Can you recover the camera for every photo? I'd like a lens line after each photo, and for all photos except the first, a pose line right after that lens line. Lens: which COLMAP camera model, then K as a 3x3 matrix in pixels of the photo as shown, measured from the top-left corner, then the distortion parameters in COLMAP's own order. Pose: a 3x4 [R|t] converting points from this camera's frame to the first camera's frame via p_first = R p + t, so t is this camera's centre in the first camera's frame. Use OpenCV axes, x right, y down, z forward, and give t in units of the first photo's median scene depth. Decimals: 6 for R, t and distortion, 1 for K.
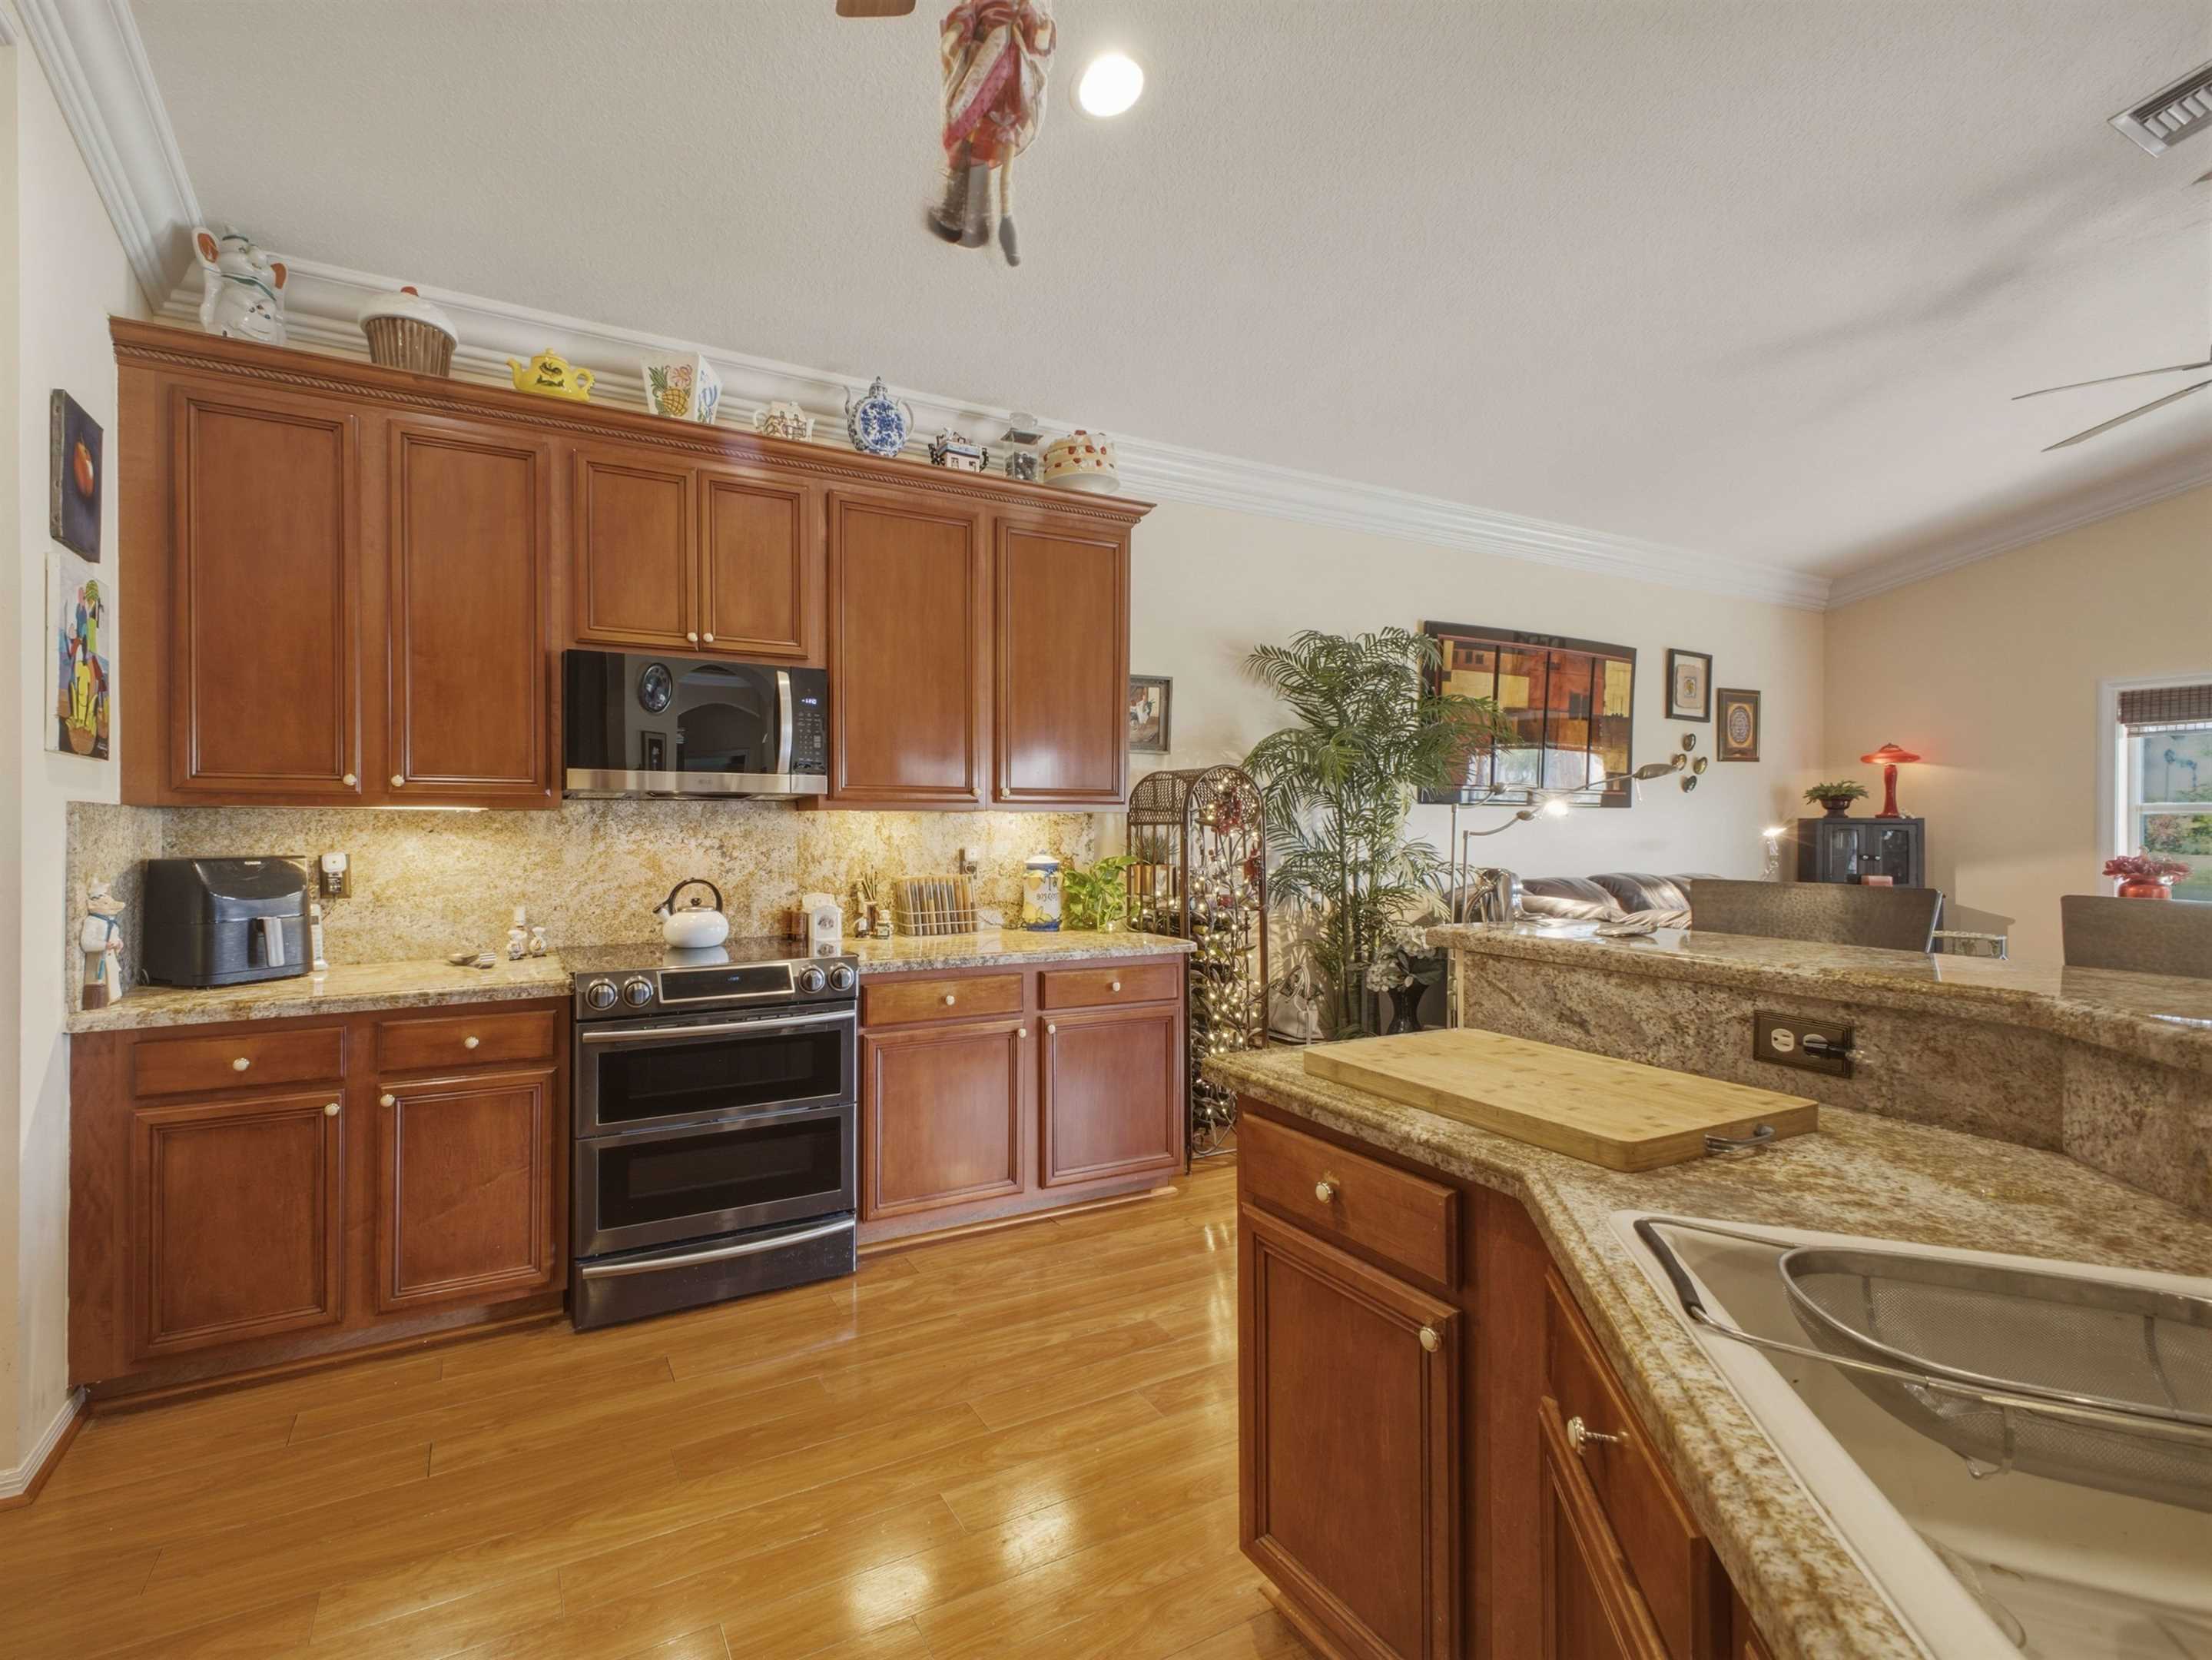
lens RADIAL K [[1094.9, 0, 1106.0], [0, 1094.9, 830.0], [0, 0, 1]] dist [0.050927, -0.041121]
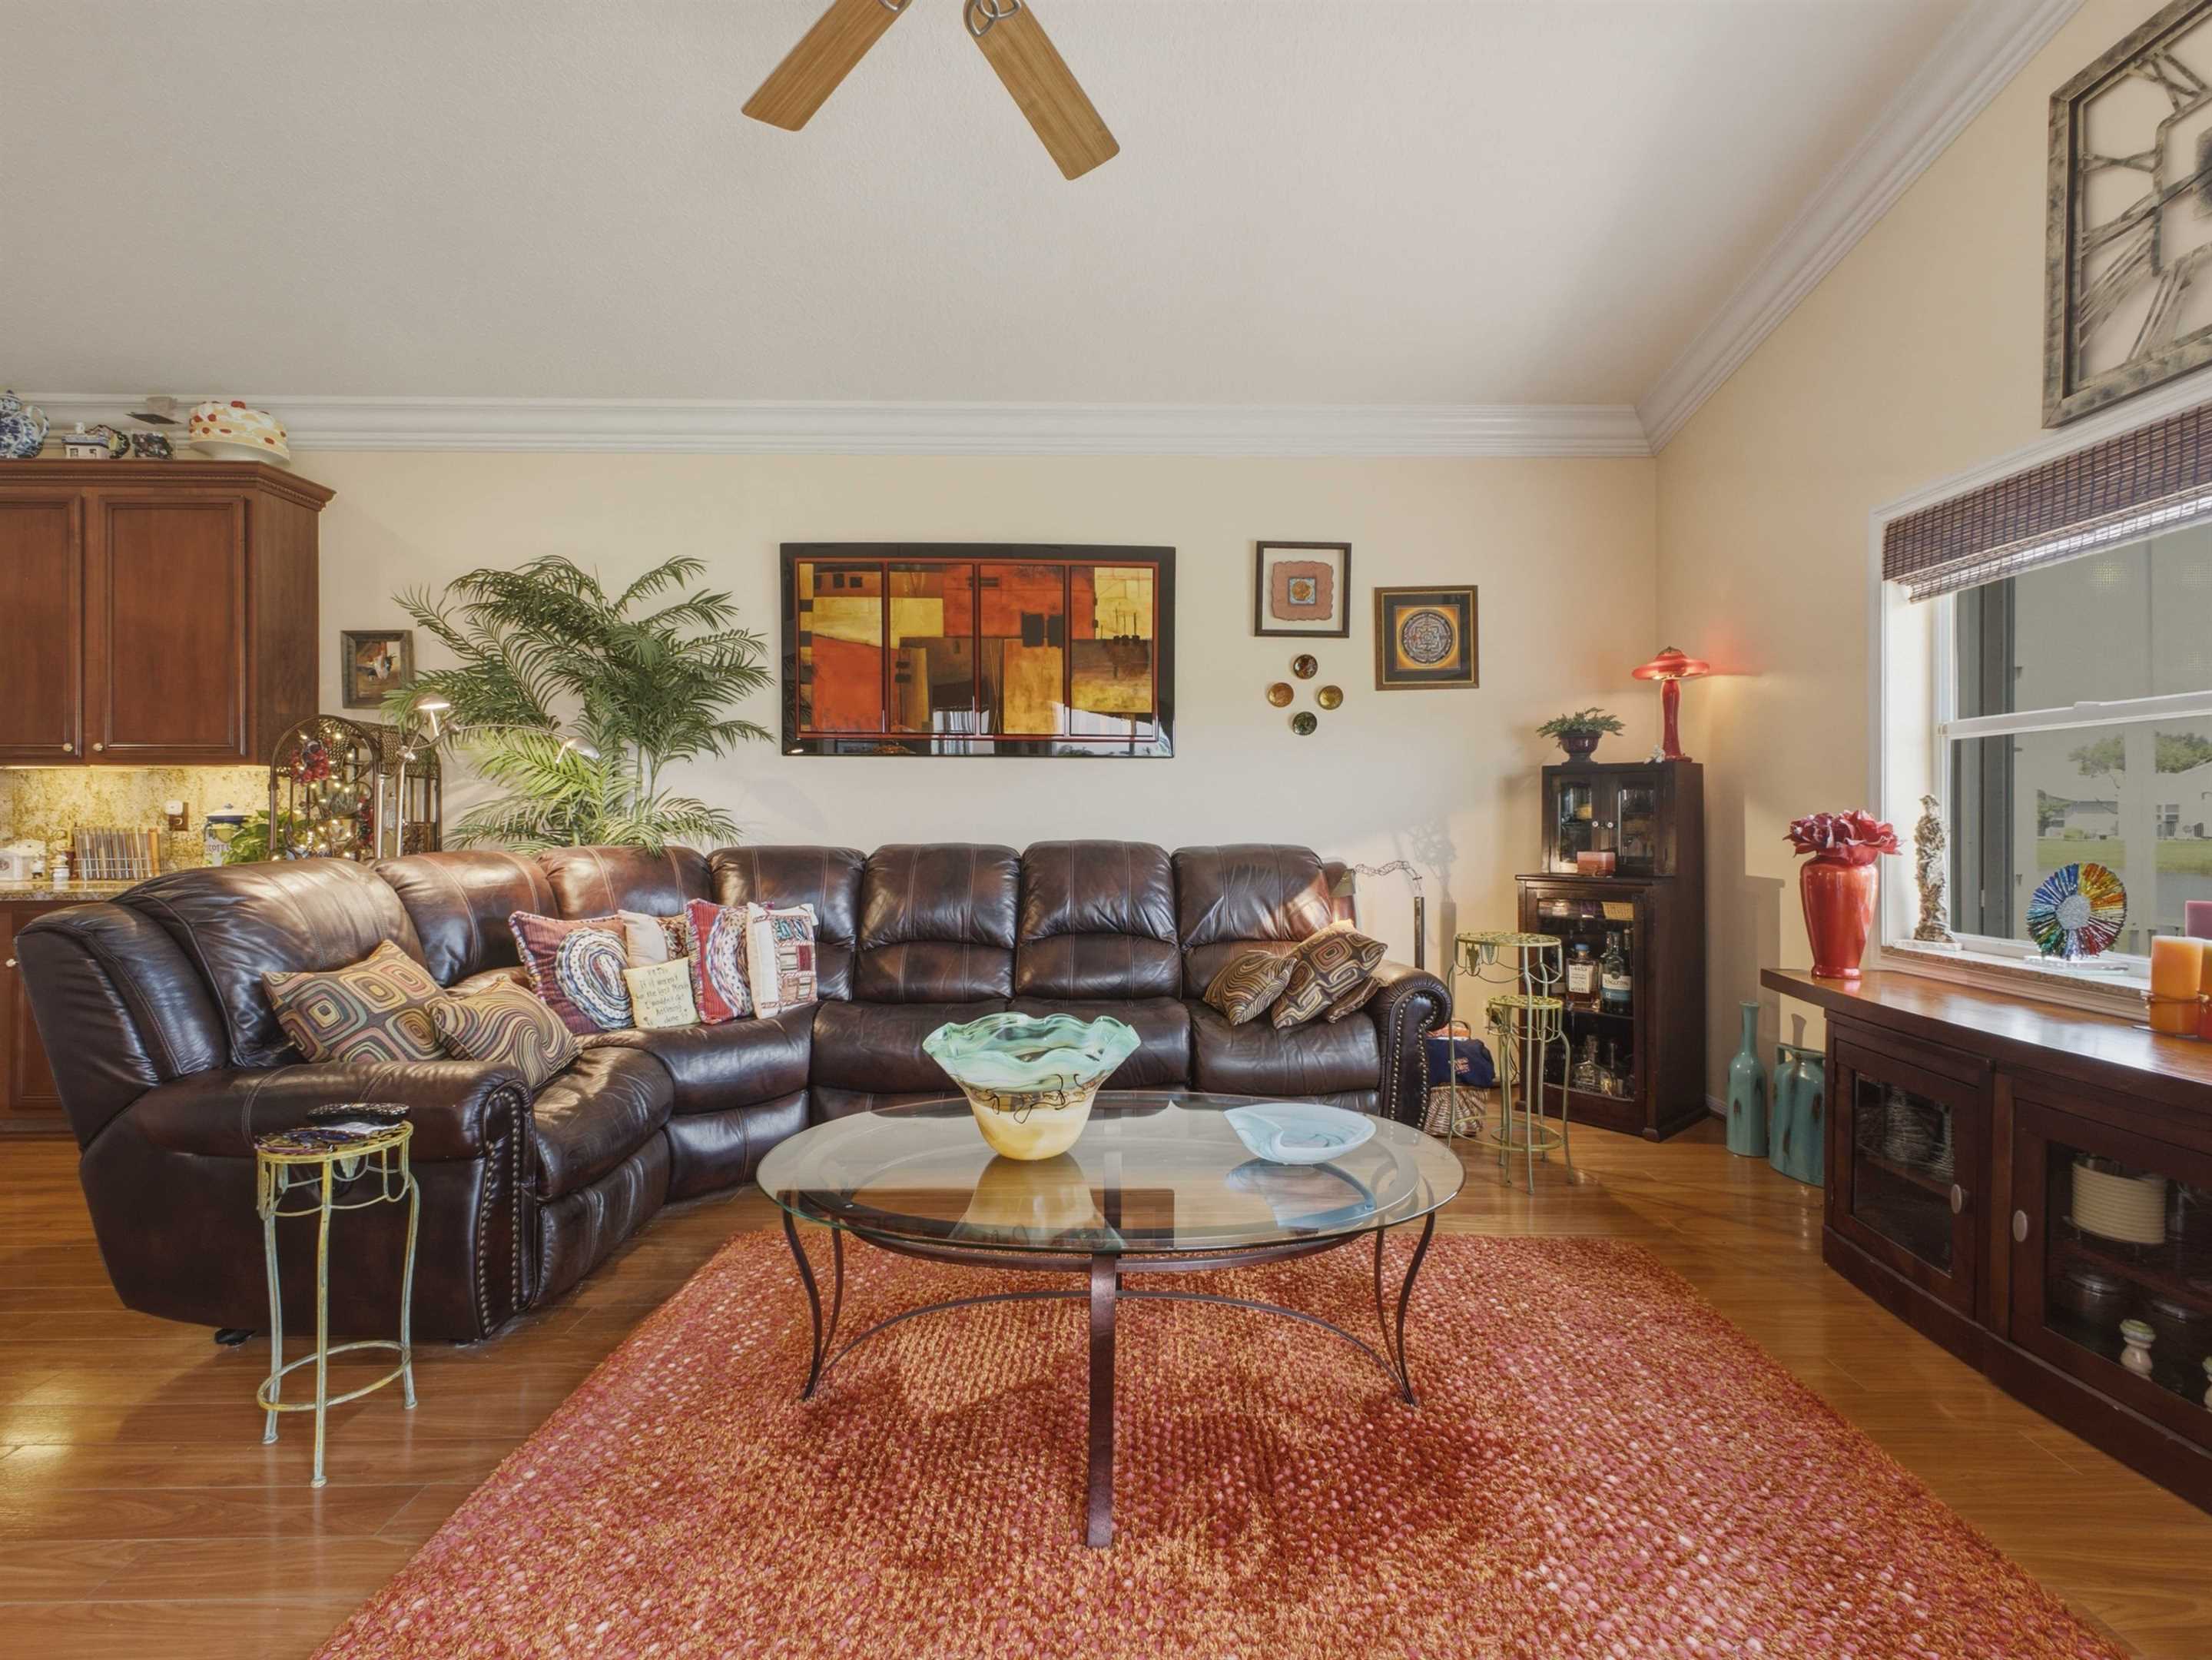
lens RADIAL K [[1094.9, 0, 1106.0], [0, 1094.9, 830.0], [0, 0, 1]] dist [0.050927, -0.041121]
pose [[0.879771, 0.005678, -0.475363, 0.836385], [0.002519, 0.999859, 0.016606, 0.019368], [0.475390, -0.015807, 0.879633, 0.320509]]
